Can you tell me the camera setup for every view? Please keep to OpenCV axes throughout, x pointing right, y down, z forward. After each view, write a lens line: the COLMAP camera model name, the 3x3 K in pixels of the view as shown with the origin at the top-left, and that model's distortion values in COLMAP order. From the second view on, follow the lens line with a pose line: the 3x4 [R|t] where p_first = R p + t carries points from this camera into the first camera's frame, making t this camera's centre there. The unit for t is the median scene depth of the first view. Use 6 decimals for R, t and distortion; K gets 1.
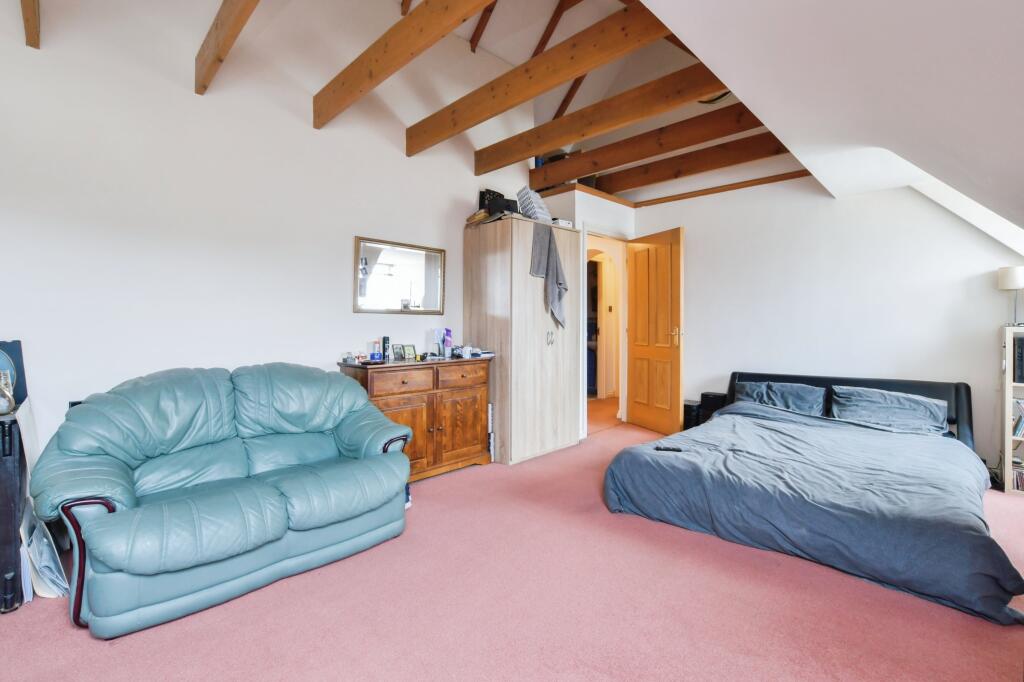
lens RADIAL K [[453.4, 0, 512.2], [0, 453.4, 328.9], [0, 0, 1]] dist [-0.031213, 0.004084]
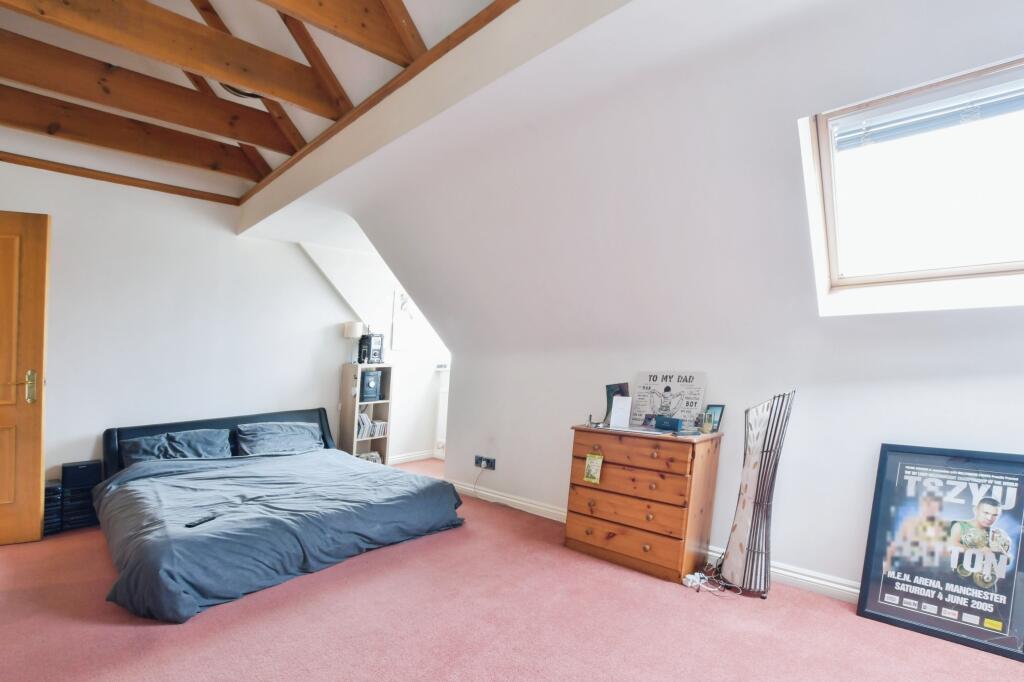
lens RADIAL K [[525.4, 0, 510.8], [0, 525.4, 469.8], [0, 0, 1]] dist [-0.000126, 0.000187]
pose [[-0.016581, -0.208013, 0.977985, -0.500369], [0.020981, 0.977832, 0.208336, -0.011445], [-0.999642, 0.023973, -0.011849, 0.385186]]
